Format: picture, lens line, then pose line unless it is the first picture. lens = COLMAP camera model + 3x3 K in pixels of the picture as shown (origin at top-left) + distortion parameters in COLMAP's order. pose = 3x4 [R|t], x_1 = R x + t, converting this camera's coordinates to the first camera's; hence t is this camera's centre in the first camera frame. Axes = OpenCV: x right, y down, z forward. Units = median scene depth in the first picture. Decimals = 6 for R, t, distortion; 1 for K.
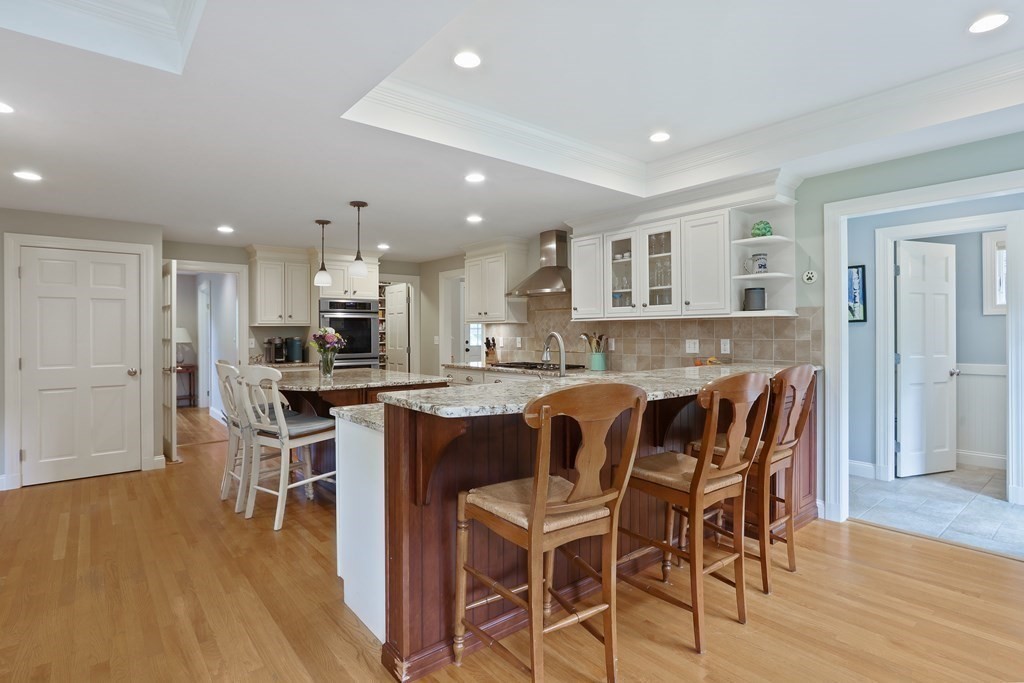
lens RADIAL K [[512.3, 0, 509.8], [0, 512.3, 335.3], [0, 0, 1]] dist [-0.029246, 0.000315]
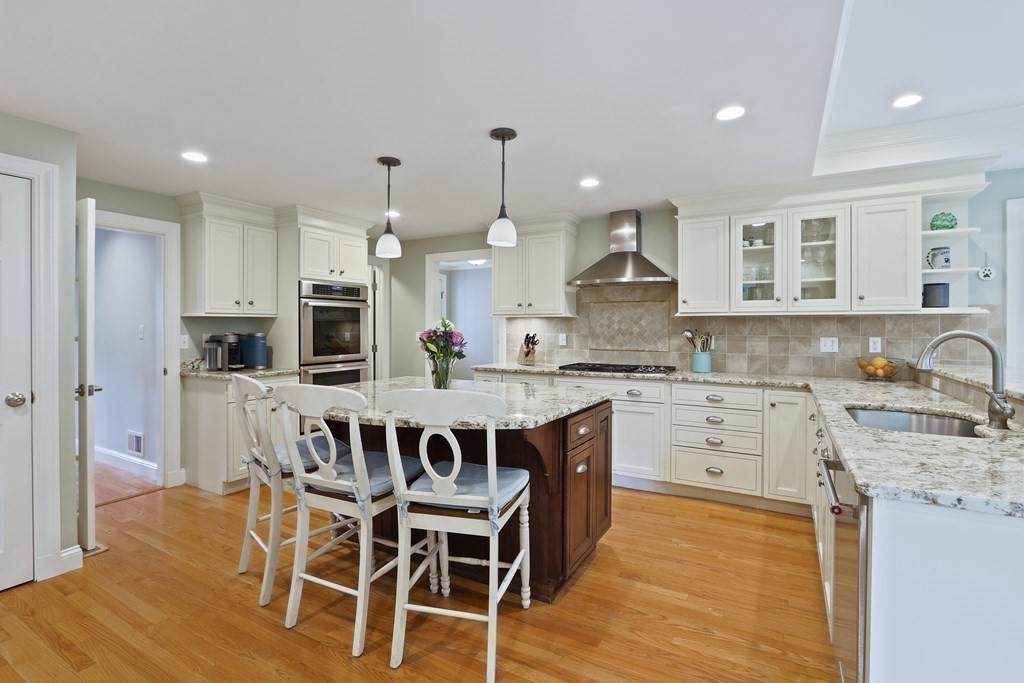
lens RADIAL K [[479.8, 0, 508.9], [0, 479.8, 330.7], [0, 0, 1]] dist [-0.021186, -0.000168]
pose [[0.936176, 0.003539, 0.351514, -0.469701], [-0.004239, 0.999990, 0.001224, -0.002655], [-0.351506, -0.002636, 0.936182, 0.385309]]
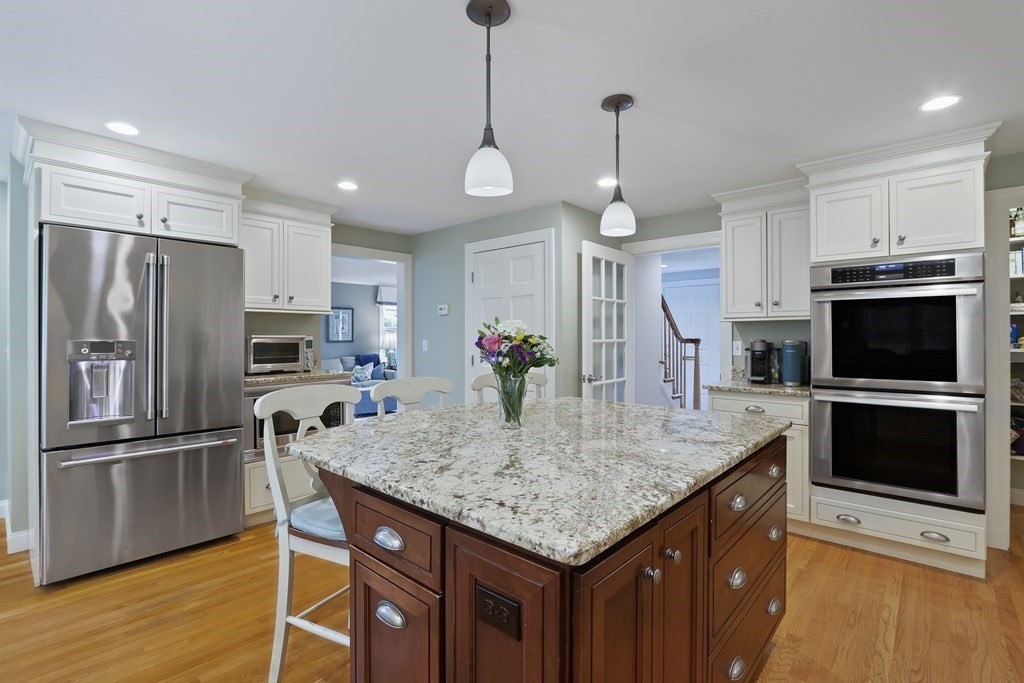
lens RADIAL K [[479.8, 0, 508.9], [0, 479.8, 330.7], [0, 0, 1]] dist [-0.021186, -0.000168]
pose [[0.148320, -0.006159, -0.988920, 0.070423], [-0.005994, 0.999957, -0.007127, -0.001829], [0.988921, 0.006984, 0.148277, 0.891067]]
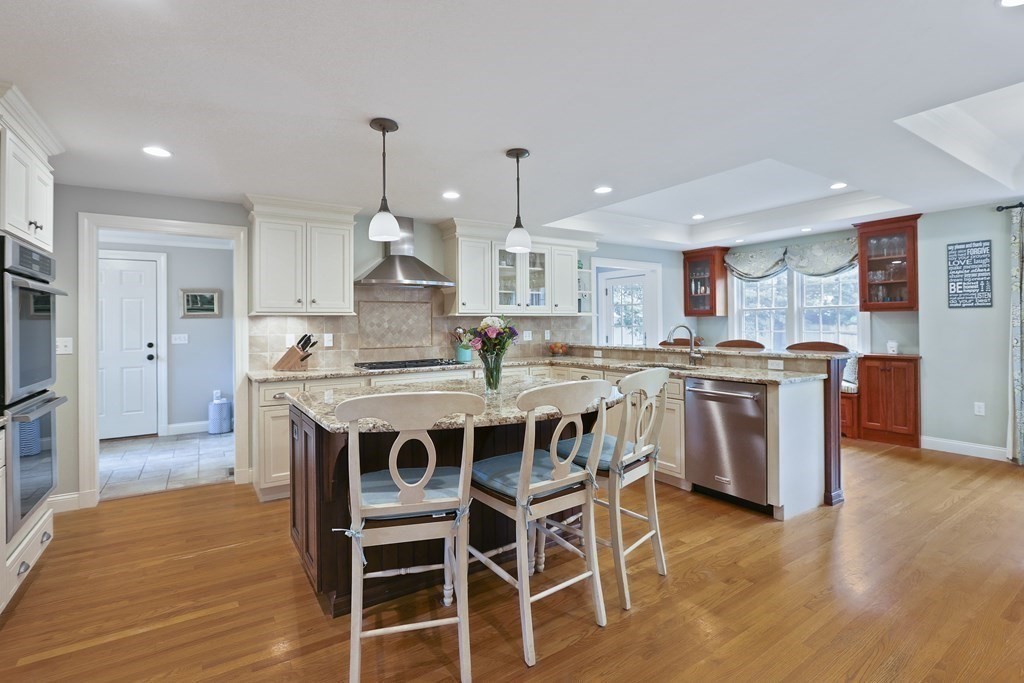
lens RADIAL K [[475.0, 0, 510.8], [0, 475.0, 325.5], [0, 0, 1]] dist [-0.026171, -0.000210]
pose [[0.113850, -0.000195, 0.993498, -0.910291], [0.015300, 0.999882, -0.001557, -0.004810], [-0.993380, 0.015378, 0.113839, 0.866774]]
